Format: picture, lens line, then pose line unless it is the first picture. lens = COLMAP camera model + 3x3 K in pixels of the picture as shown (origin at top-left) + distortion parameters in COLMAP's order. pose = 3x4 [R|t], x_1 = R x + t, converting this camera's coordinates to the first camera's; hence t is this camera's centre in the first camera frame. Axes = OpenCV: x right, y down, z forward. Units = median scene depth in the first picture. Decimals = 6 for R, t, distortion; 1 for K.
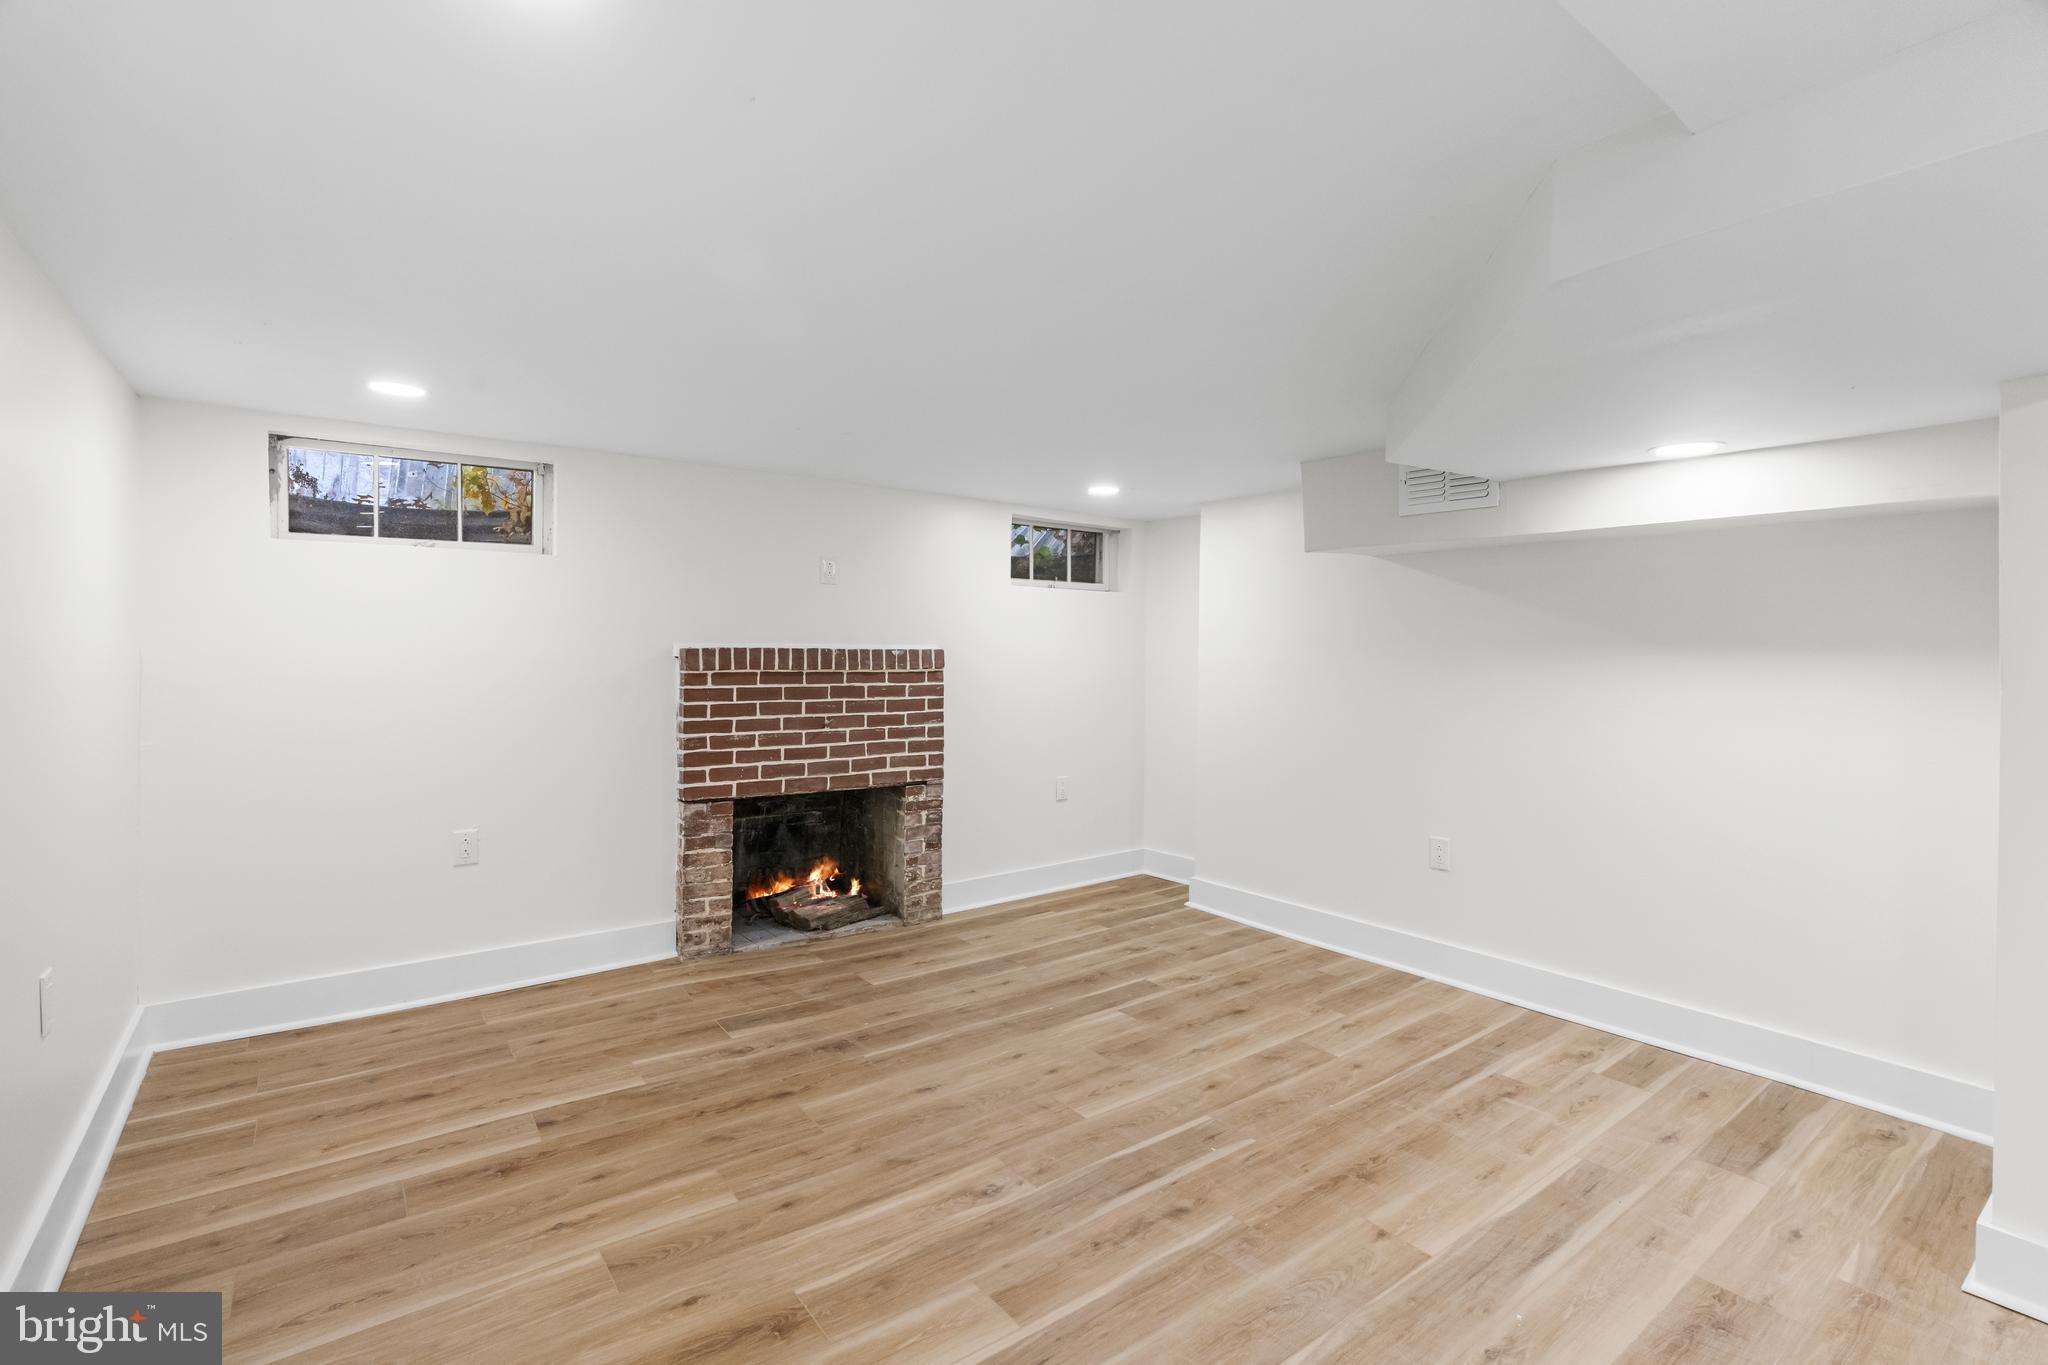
lens RADIAL K [[950.3, 0, 1029.3], [0, 950.3, 665.4], [0, 0, 1]] dist [-0.010165, 0.005631]
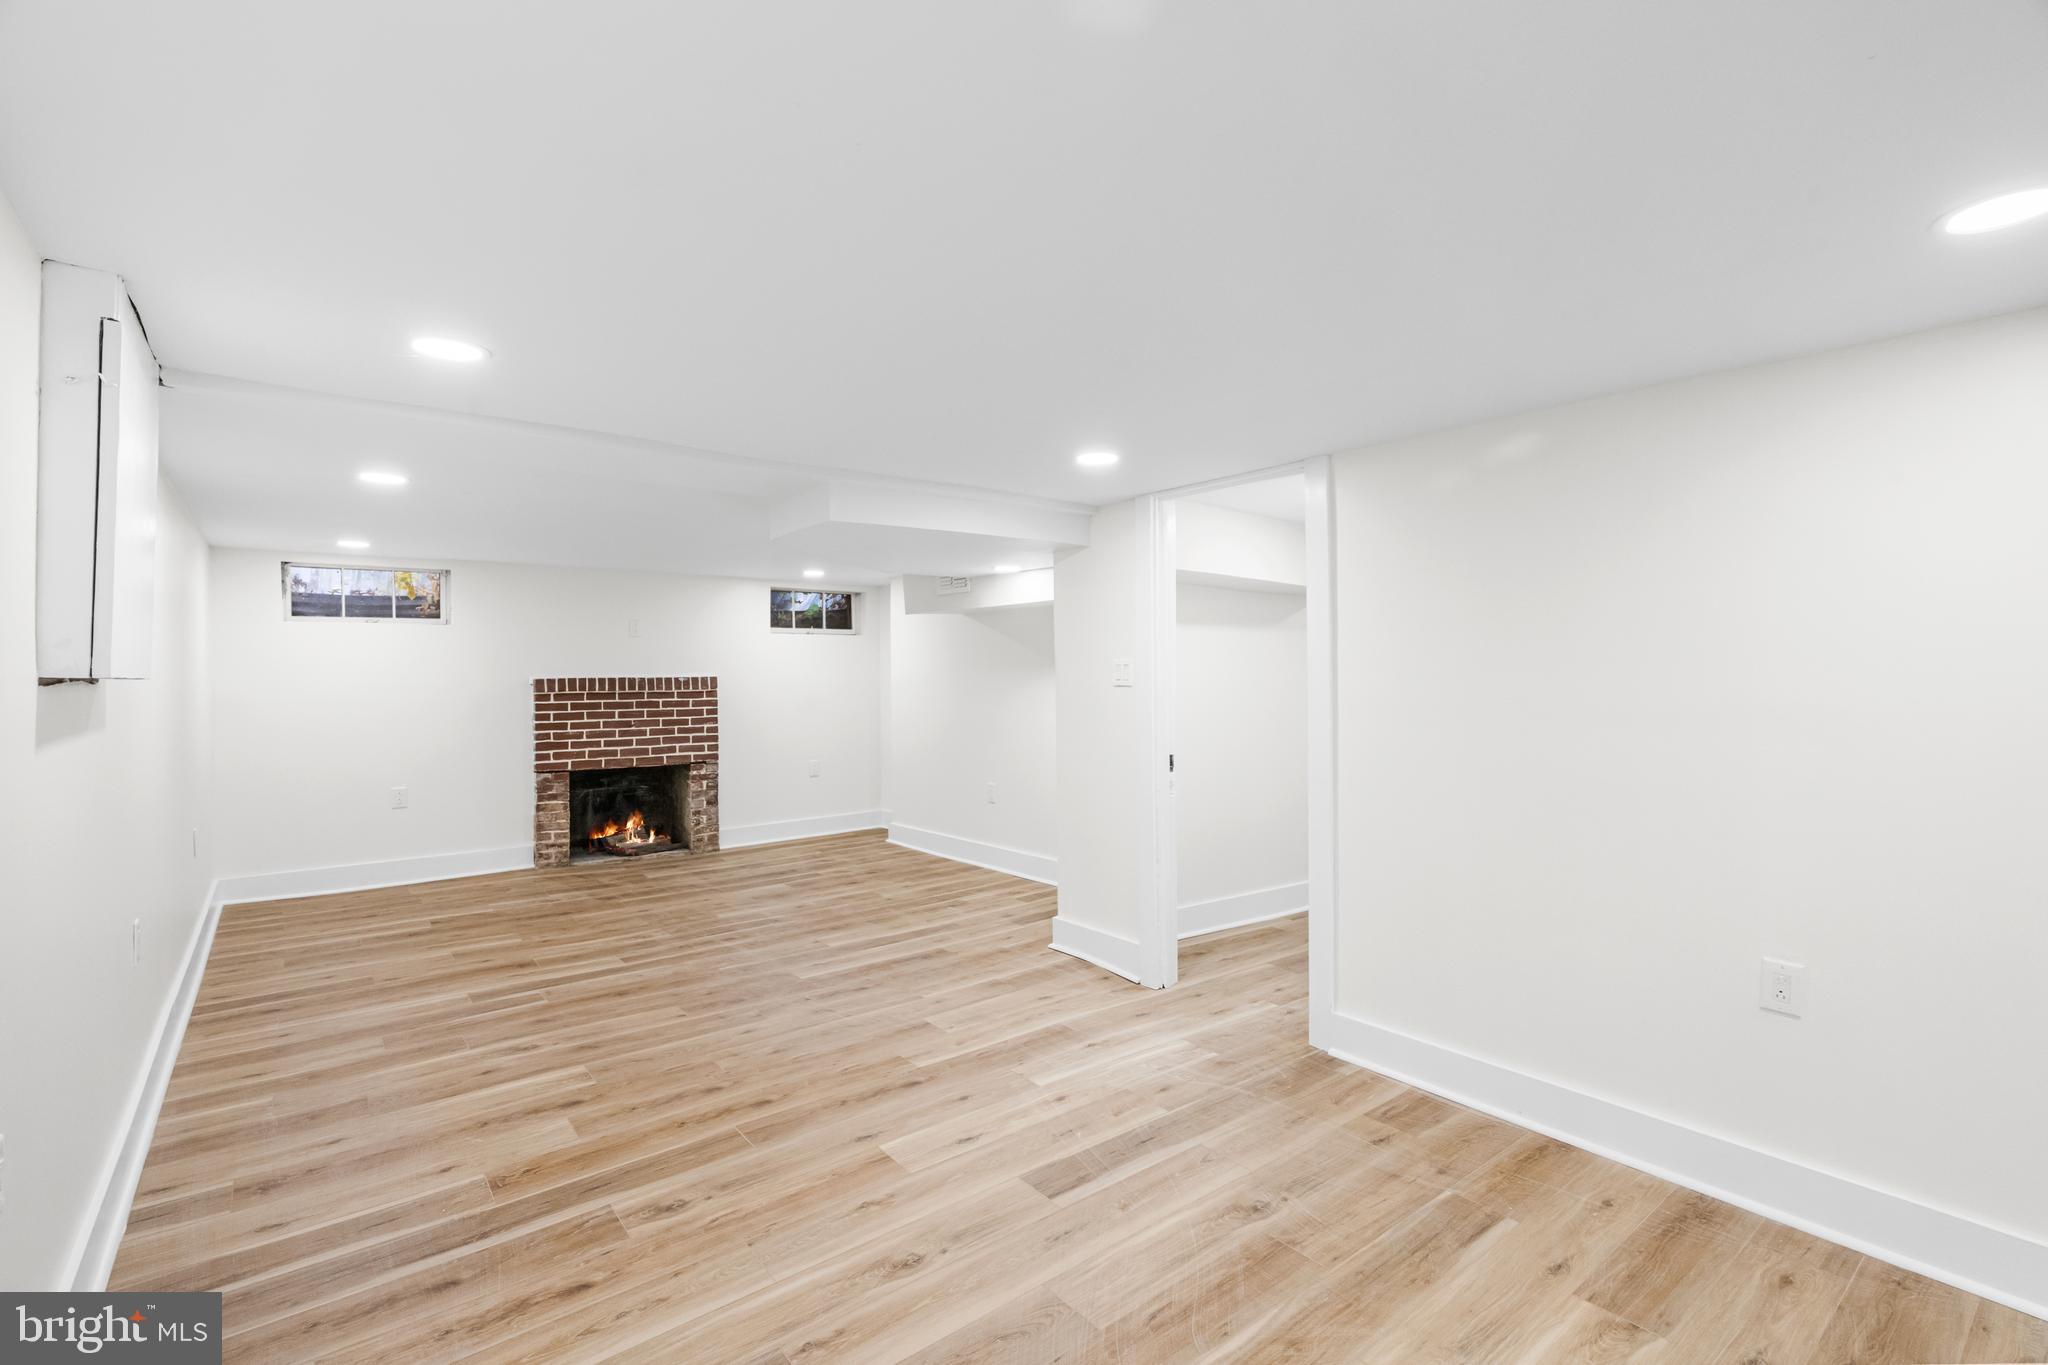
lens RADIAL K [[950.3, 0, 1031.3], [0, 950.3, 687.8], [0, 0, 1]] dist [-0.010165, 0.005631]
pose [[0.999585, -0.018444, 0.022111, 0.446763], [0.018513, 0.999824, -0.002902, 0.017684], [-0.022054, 0.003310, 0.999751, -0.642502]]
